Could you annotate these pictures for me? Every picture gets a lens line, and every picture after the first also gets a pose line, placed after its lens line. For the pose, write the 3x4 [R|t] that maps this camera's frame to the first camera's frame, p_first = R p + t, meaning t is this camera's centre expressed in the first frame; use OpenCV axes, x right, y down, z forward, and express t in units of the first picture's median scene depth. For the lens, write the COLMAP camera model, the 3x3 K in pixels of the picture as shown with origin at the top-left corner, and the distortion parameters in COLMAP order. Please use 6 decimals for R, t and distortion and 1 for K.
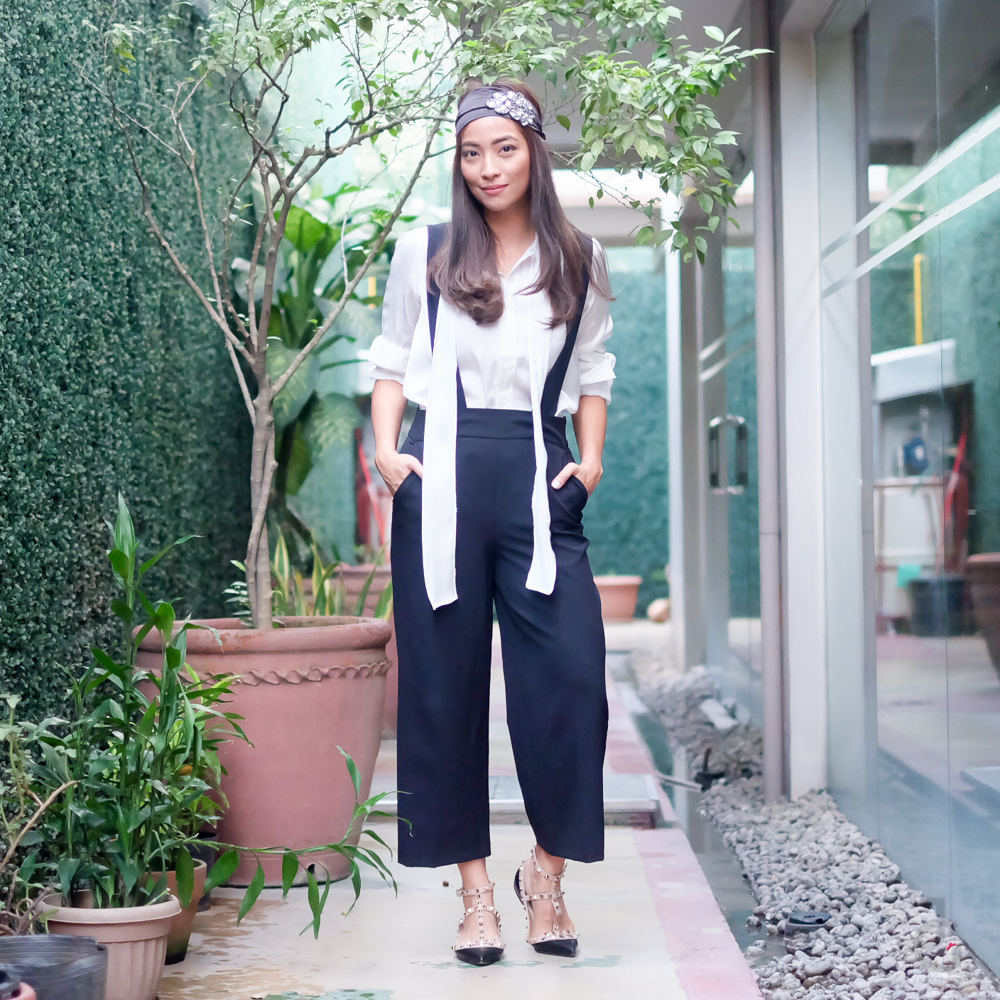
lens RADIAL K [[2680.8, 0, 478.0], [0, 2680.8, 500.2], [0, 0, 1]] dist [-0.023900, 0.301186]
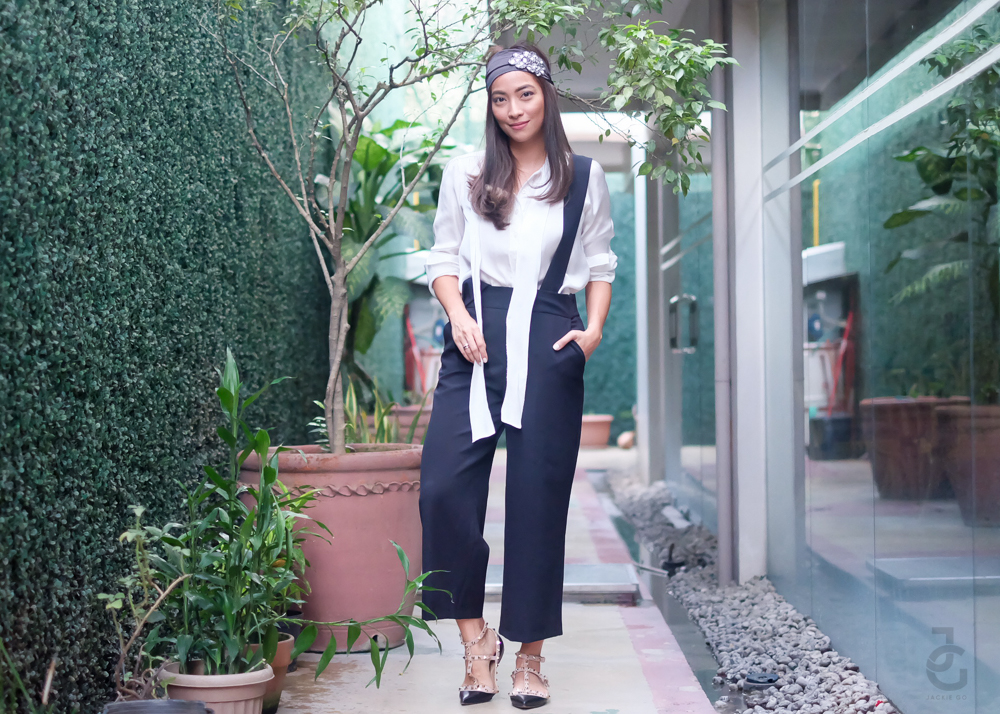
lens RADIAL K [[1921.2, 0, 500.0], [0, 1921.2, 357.0], [0, 0, 1]] dist [-0.002658, -0.113203]
pose [[0.999982, 0.001973, 0.005585, -0.007159], [-0.001960, 0.999995, -0.002281, 0.003440], [-0.005589, 0.002270, 0.999982, 0.070105]]
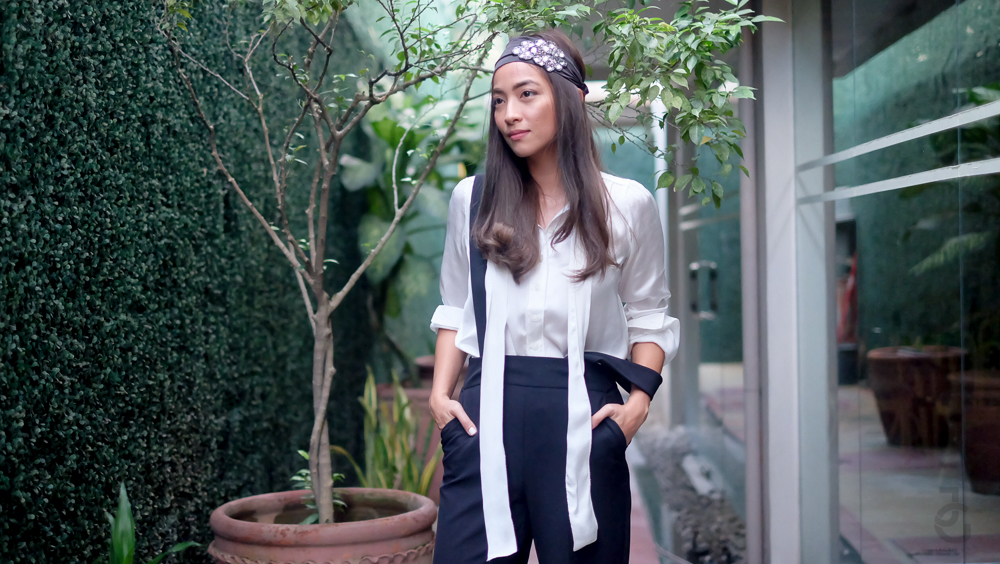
lens RADIAL K [[1546.0, 0, 500.0], [0, 1546.0, 282.0], [0, 0, 1]] dist [-0.003419, 0.013995]
pose [[0.999726, -0.002026, -0.023334, 0.010452], [0.002412, 0.999861, 0.016510, -0.061596], [0.023297, -0.016562, 0.999591, 0.344298]]
